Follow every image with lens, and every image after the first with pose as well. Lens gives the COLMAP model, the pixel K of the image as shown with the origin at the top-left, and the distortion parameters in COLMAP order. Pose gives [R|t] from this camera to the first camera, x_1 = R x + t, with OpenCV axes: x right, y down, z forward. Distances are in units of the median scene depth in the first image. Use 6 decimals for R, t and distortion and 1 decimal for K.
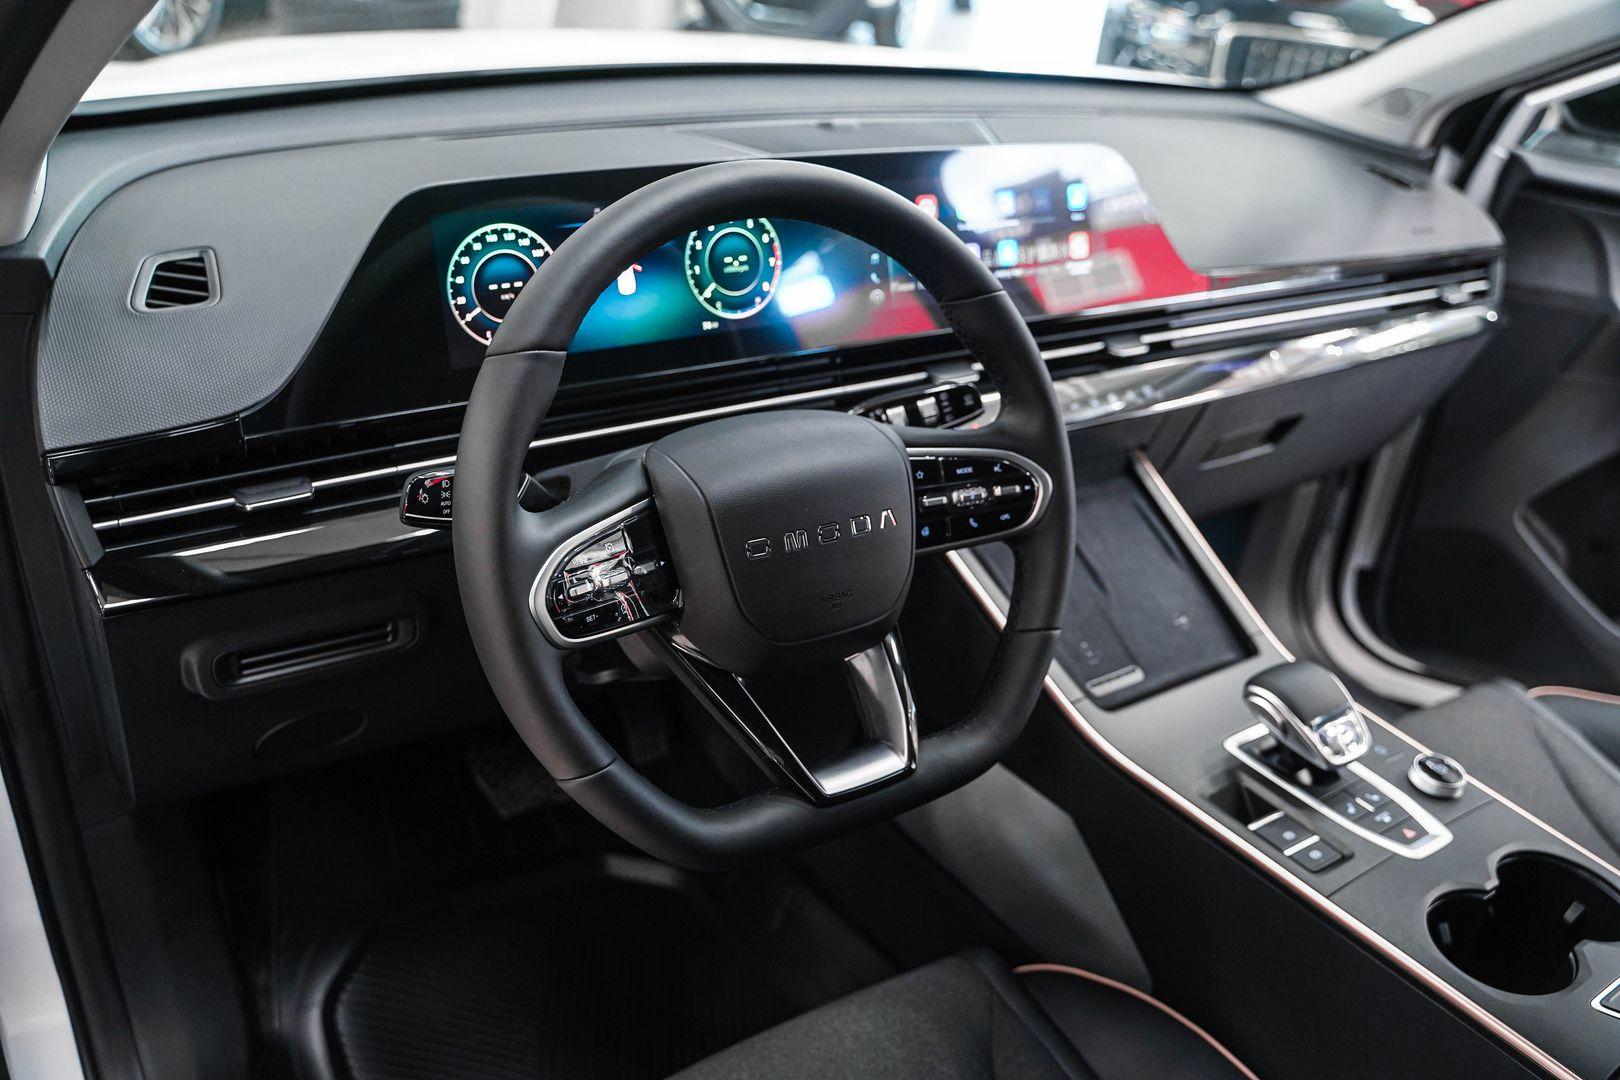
lens RADIAL K [[1313.6, 0, 810.0], [0, 1313.6, 540.0], [0, 0, 1]] dist [-0.120713, 0.098150]
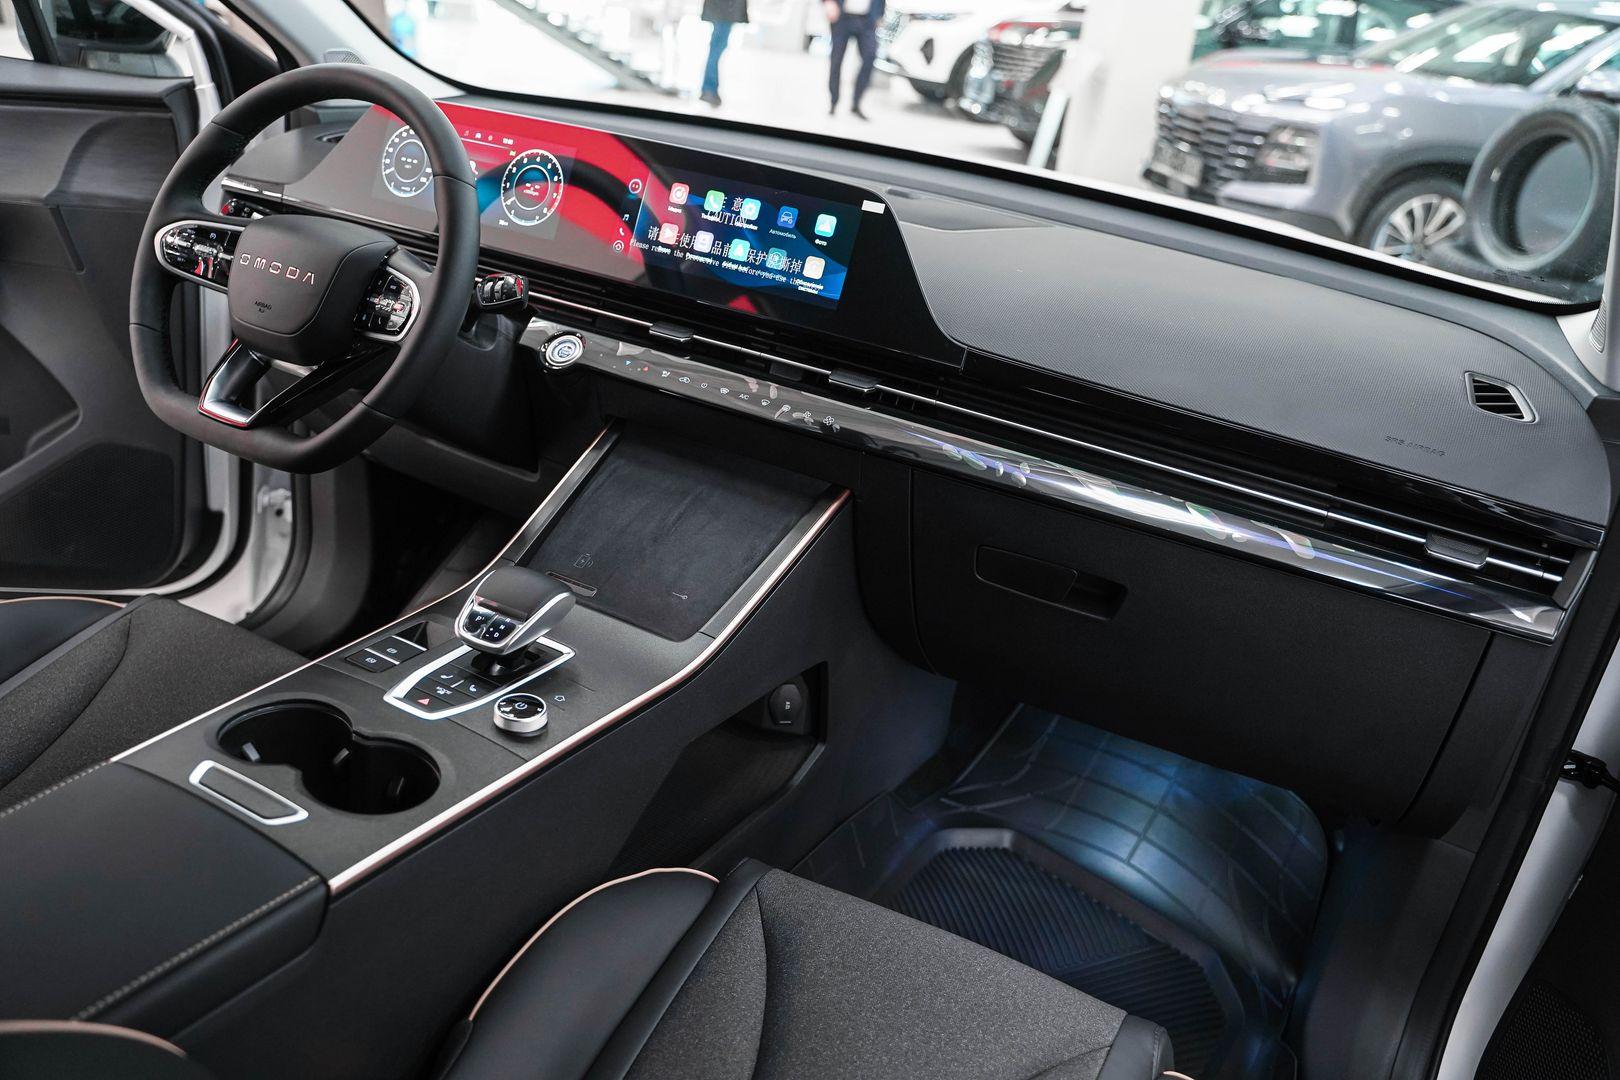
lens RADIAL K [[1313.6, 0, 810.0], [0, 1313.6, 540.0], [0, 0, 1]] dist [-0.120713, 0.098150]
pose [[0.482959, 0.325972, -0.812707, 1.409077], [-0.489448, 0.870093, 0.058131, -0.106552], [0.726080, 0.369703, 0.579765, 0.530383]]
